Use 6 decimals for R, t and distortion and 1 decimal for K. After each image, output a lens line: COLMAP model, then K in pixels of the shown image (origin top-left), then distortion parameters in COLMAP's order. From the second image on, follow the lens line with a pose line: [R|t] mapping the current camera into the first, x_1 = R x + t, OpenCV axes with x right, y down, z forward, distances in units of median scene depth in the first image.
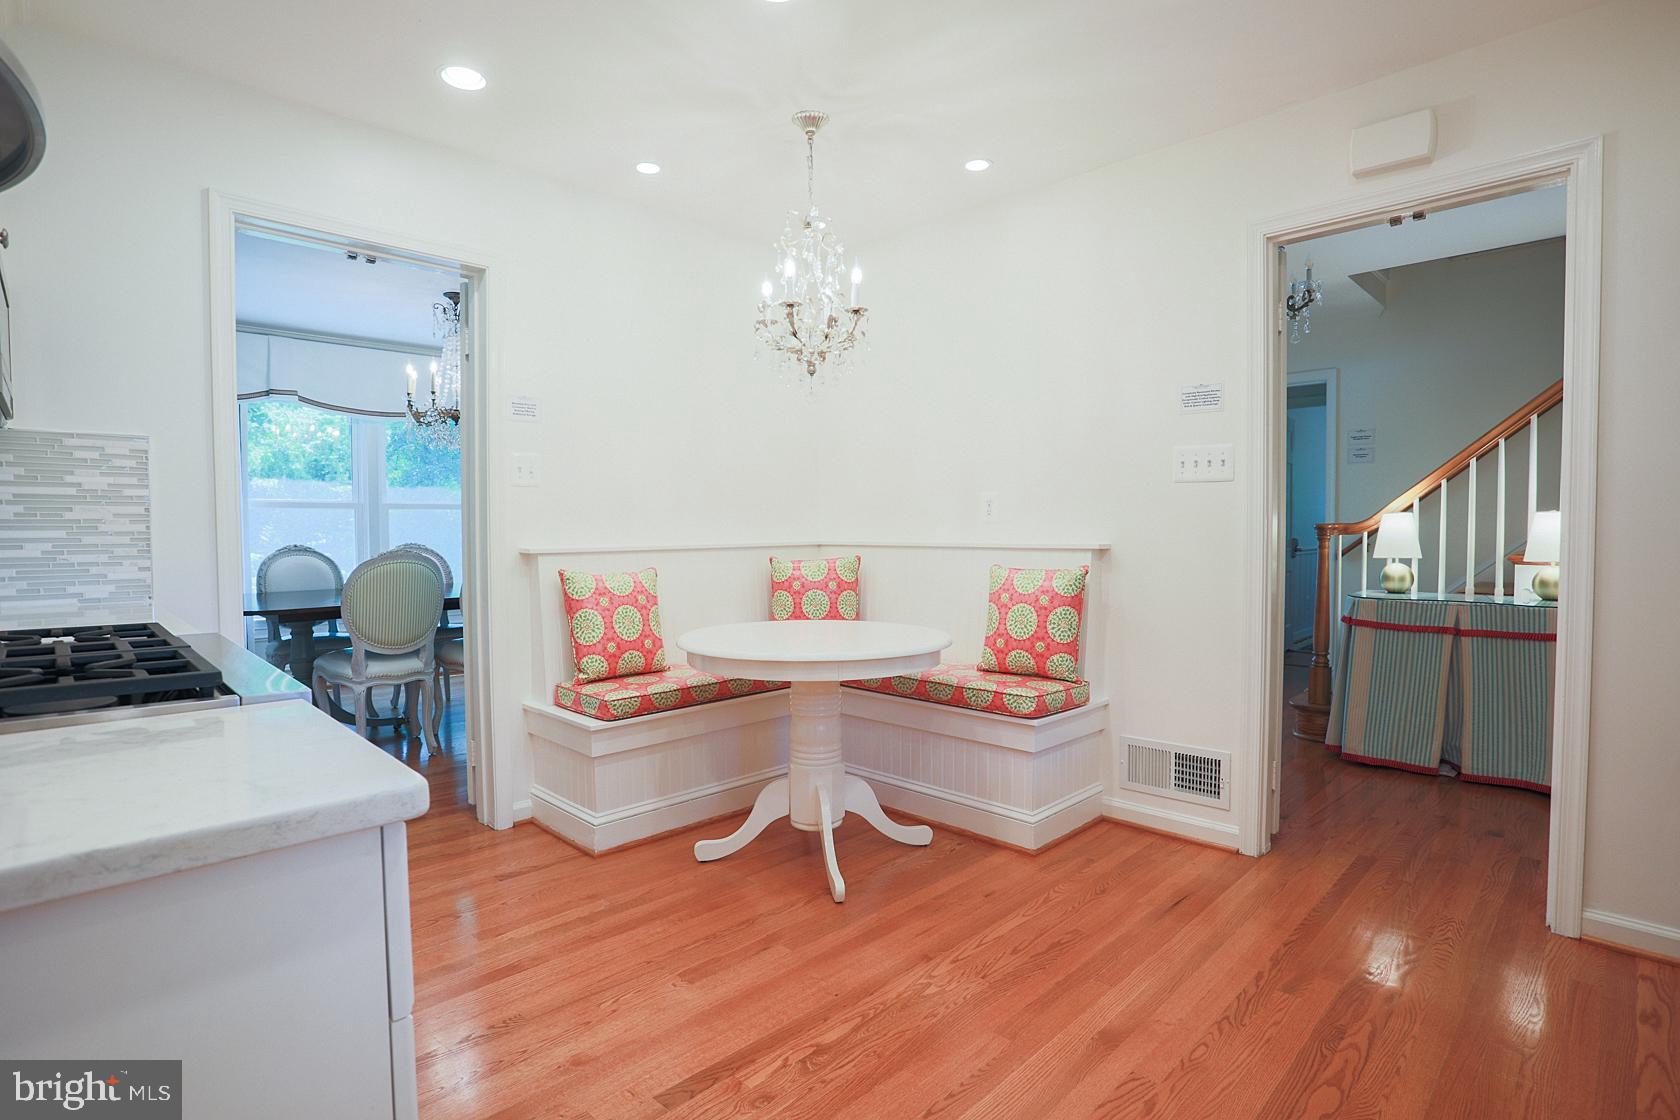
lens RADIAL K [[831.5, 0, 835.7], [0, 831.5, 554.8], [0, 0, 1]] dist [-0.042232, 0.000111]
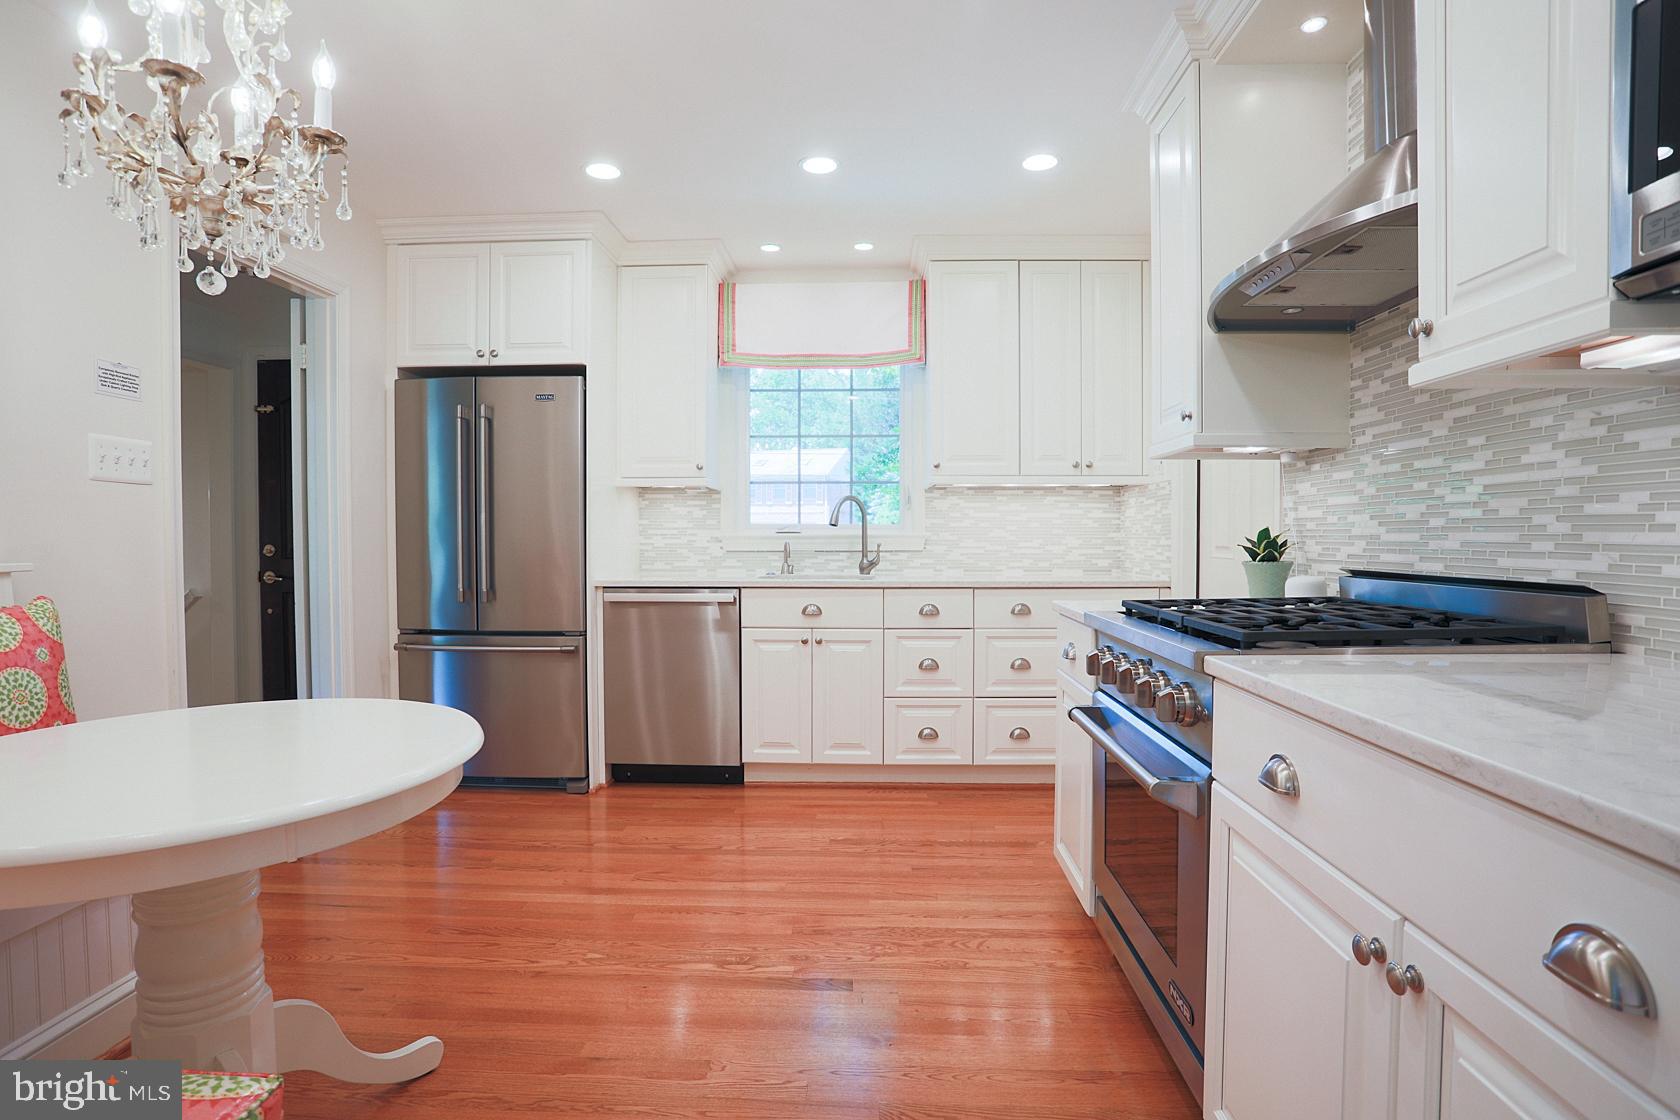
lens RADIAL K [[831.5, 0, 835.7], [0, 831.5, 554.8], [0, 0, 1]] dist [-0.042232, 0.000111]
pose [[-0.664321, -0.013575, 0.747325, -0.804502], [0.032372, 0.998374, 0.046912, -0.039683], [-0.746746, 0.055357, -0.662801, 1.289073]]
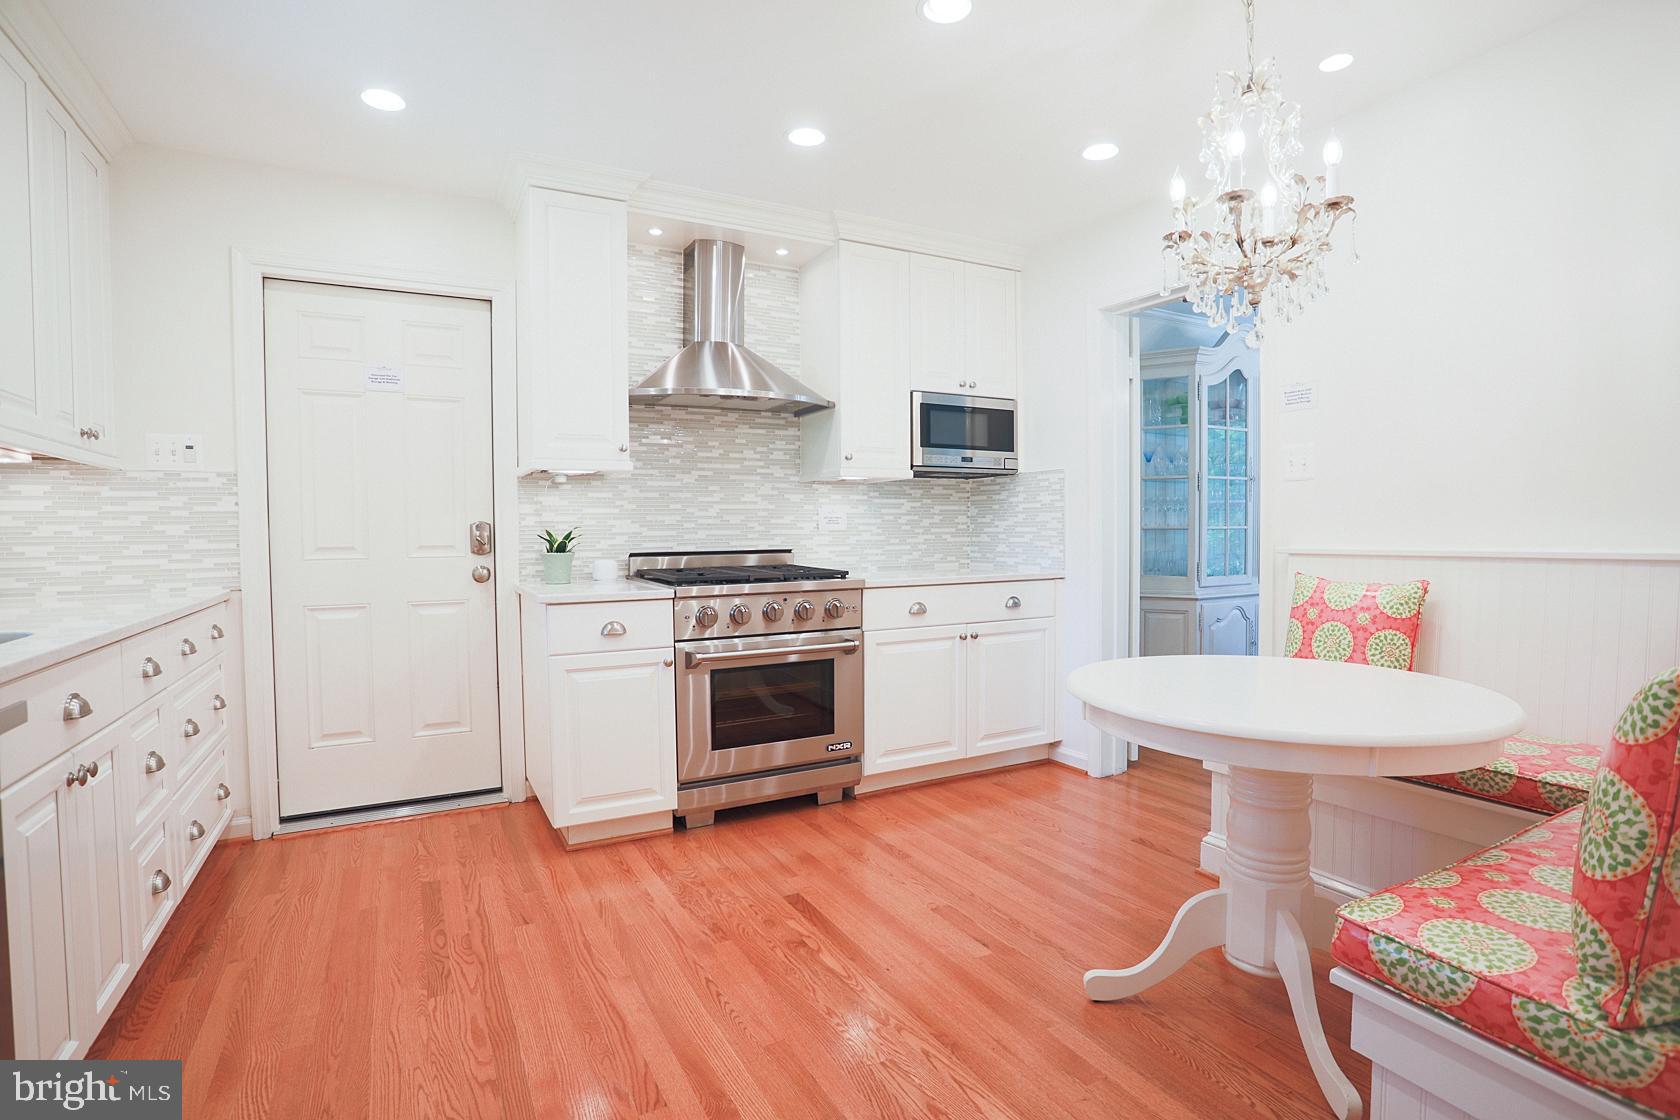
lens RADIAL K [[831.5, 0, 835.7], [0, 831.5, 554.8], [0, 0, 1]] dist [-0.042232, 0.000111]
pose [[-0.307195, 0.033044, -0.951073, 0.886205], [-0.026475, 0.998713, 0.043250, -0.035531], [0.951278, 0.038465, -0.305925, 1.088182]]
